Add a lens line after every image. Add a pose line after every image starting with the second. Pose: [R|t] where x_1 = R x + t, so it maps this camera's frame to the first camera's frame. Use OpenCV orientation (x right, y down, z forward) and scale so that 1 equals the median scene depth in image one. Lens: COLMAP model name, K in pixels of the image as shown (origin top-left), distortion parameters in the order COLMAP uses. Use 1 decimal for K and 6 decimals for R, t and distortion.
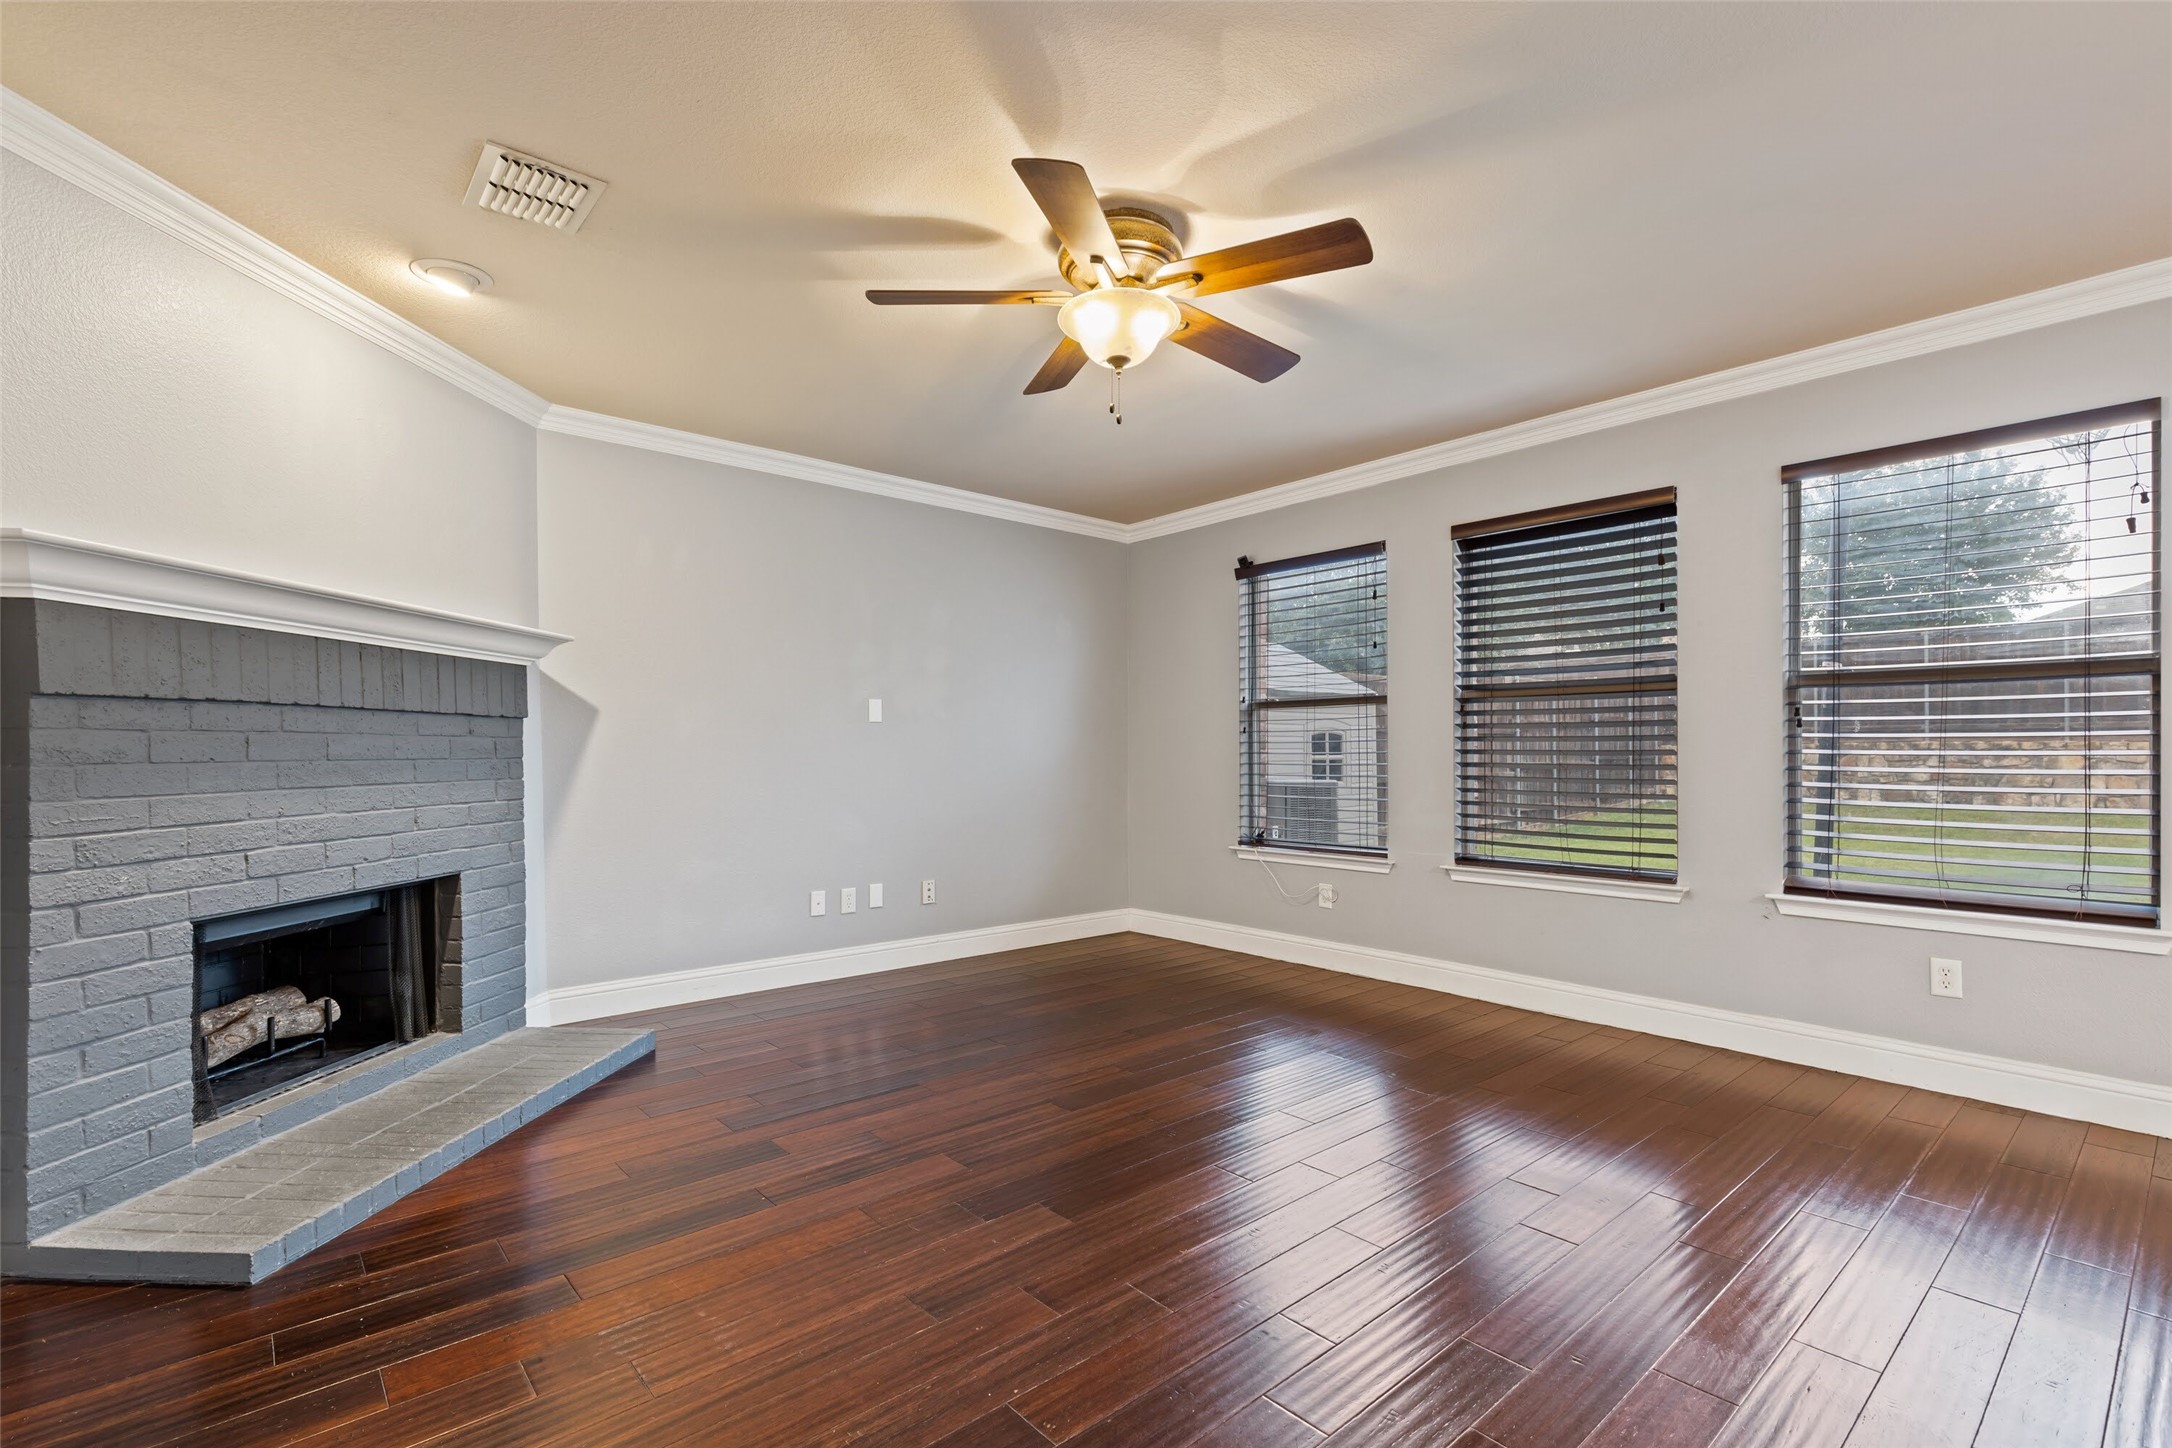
lens RADIAL K [[986.5, 0, 1083.1], [0, 986.5, 748.1], [0, 0, 1]] dist [0.007054, -0.000190]
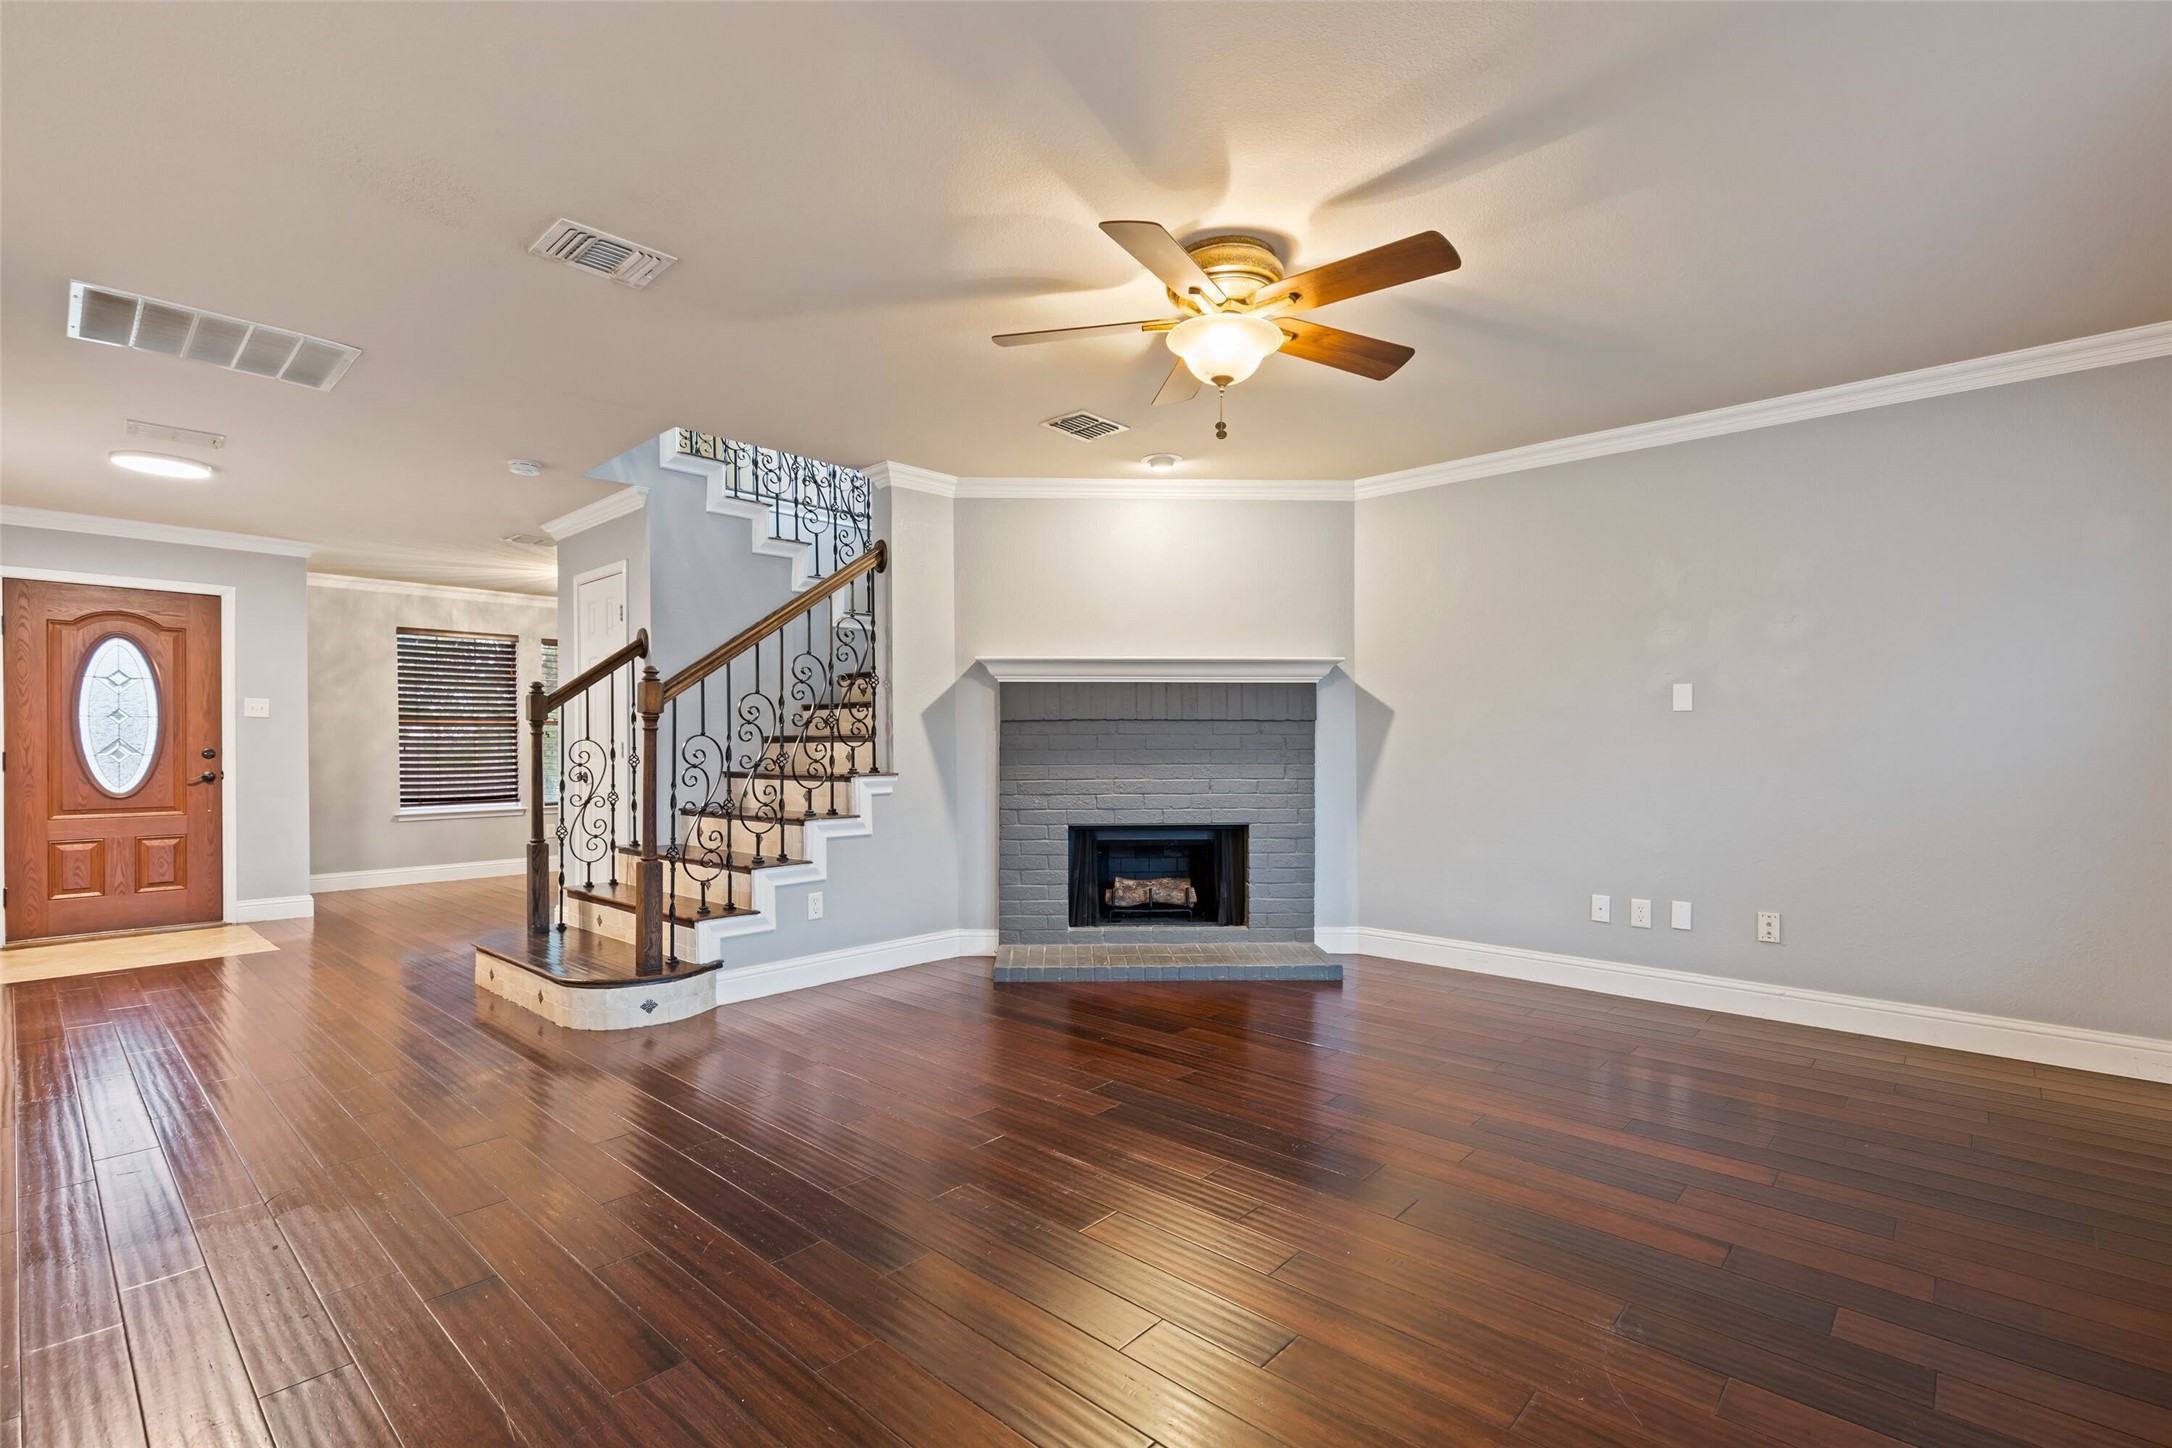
lens RADIAL K [[986.5, 0, 1083.1], [0, 986.5, 748.1], [0, 0, 1]] dist [0.007054, -0.000190]
pose [[0.107482, 0.004885, -0.994195, 0.848922], [0.001666, 0.999986, 0.005094, 0.000455], [0.994206, -0.002204, 0.107472, 0.580429]]
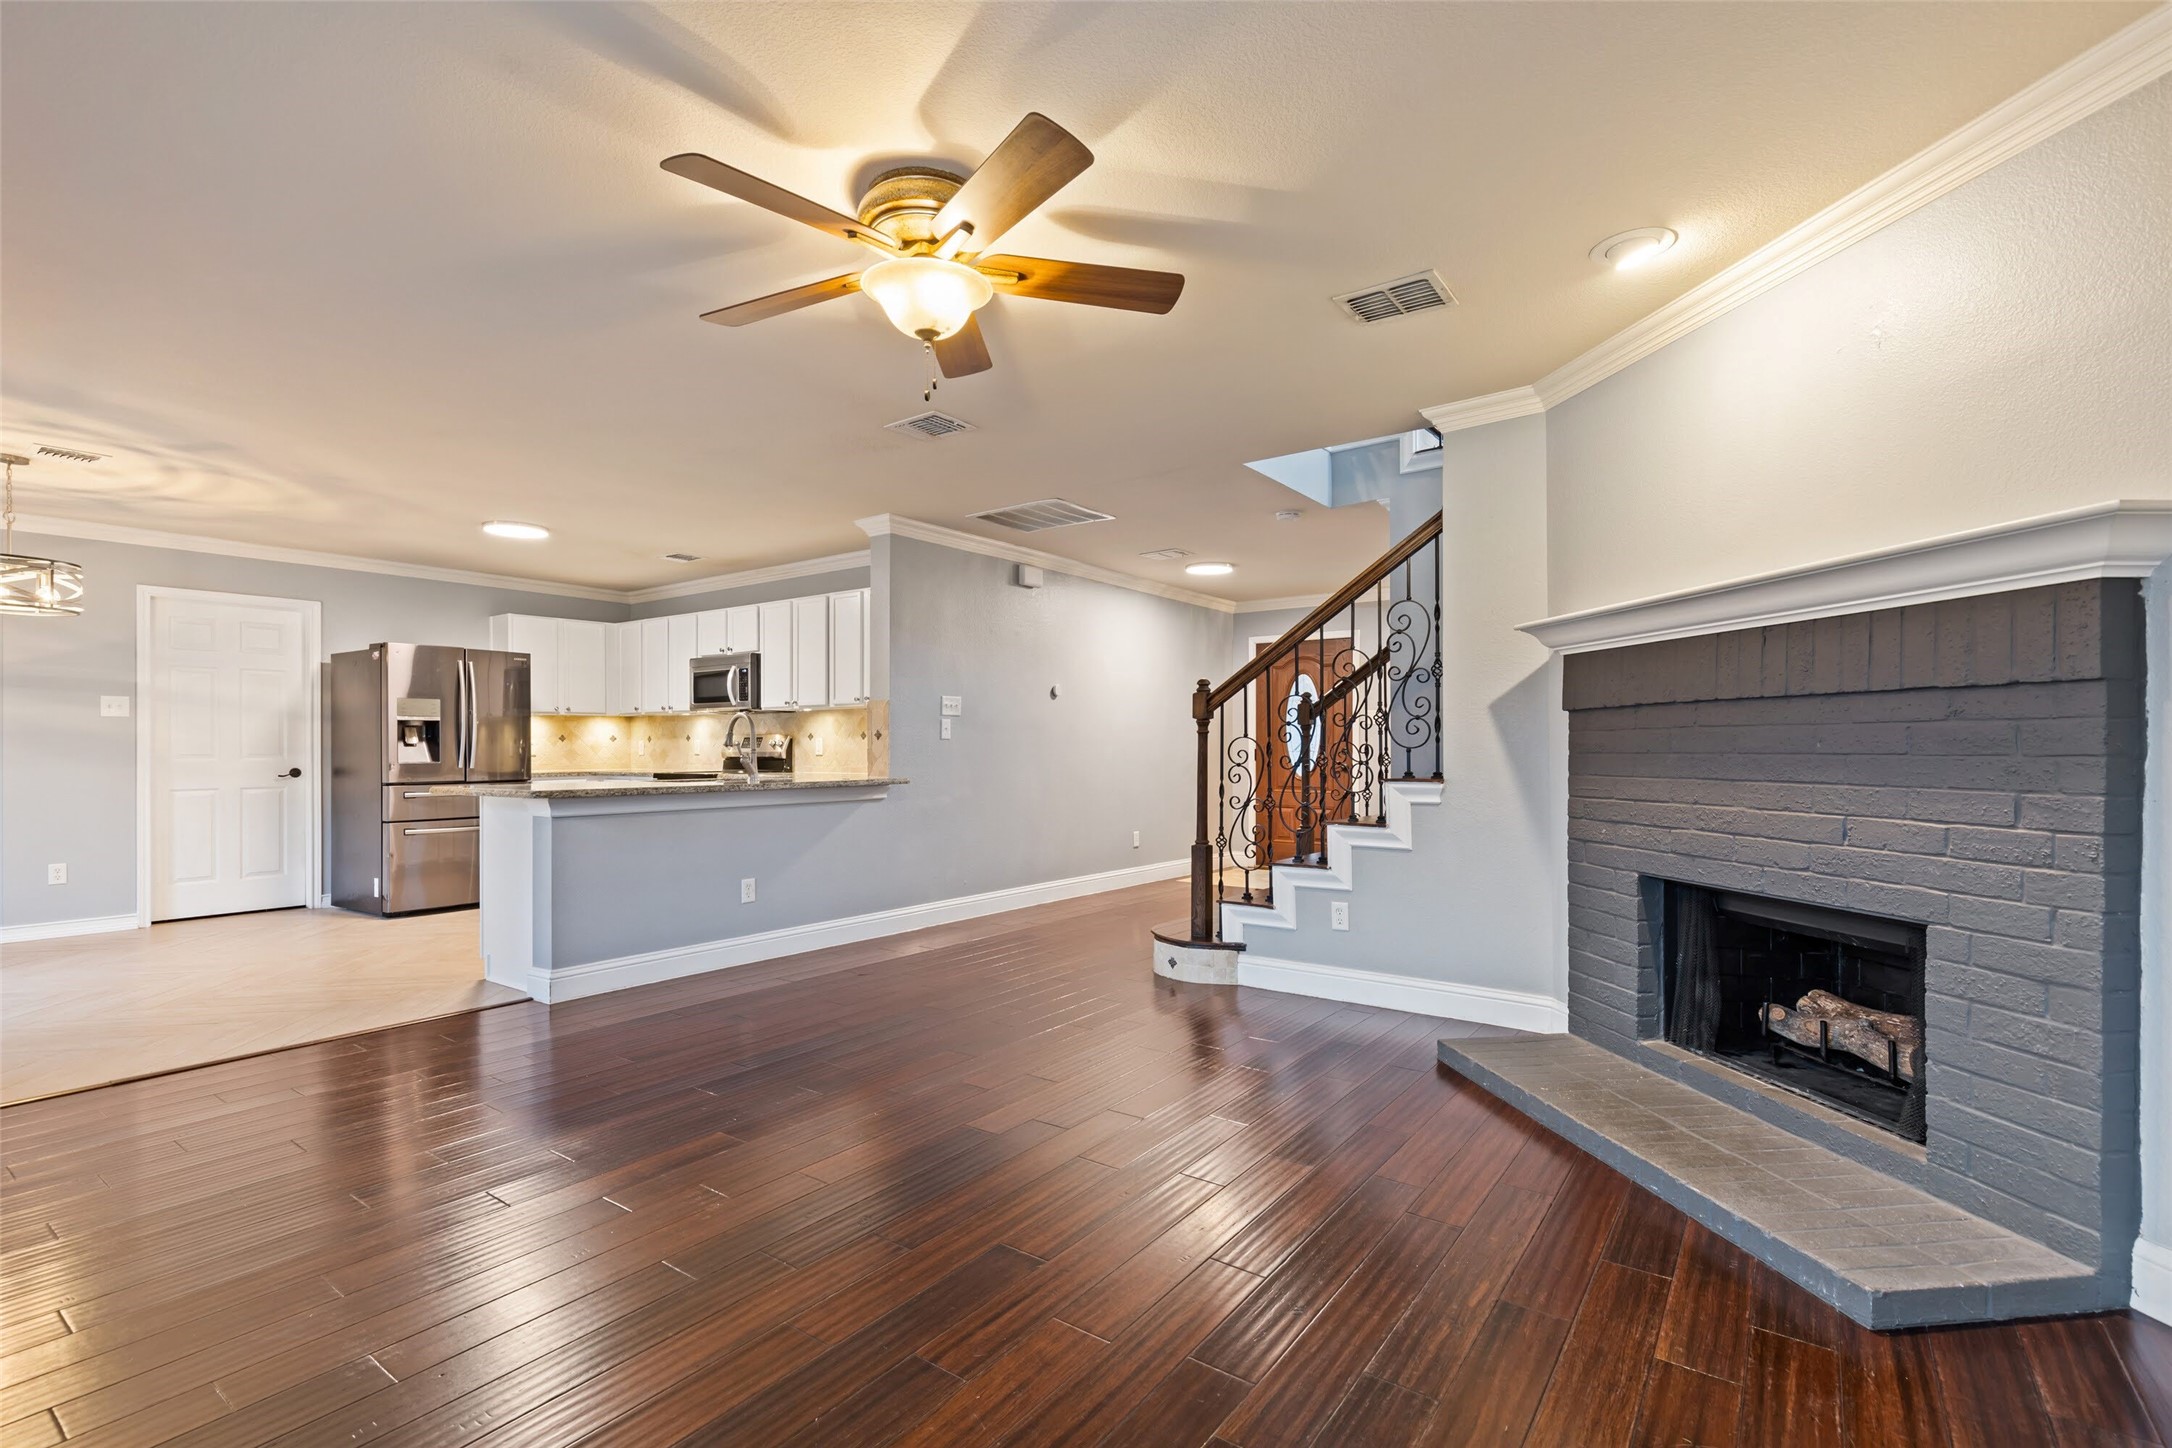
lens RADIAL K [[986.5, 0, 1083.1], [0, 986.5, 748.1], [0, 0, 1]] dist [0.007054, -0.000190]
pose [[-0.974473, 0.001387, -0.224500, 0.082456], [0.001337, 0.999999, 0.000375, 0.004830], [0.224500, 0.000066, -0.974474, 1.523202]]
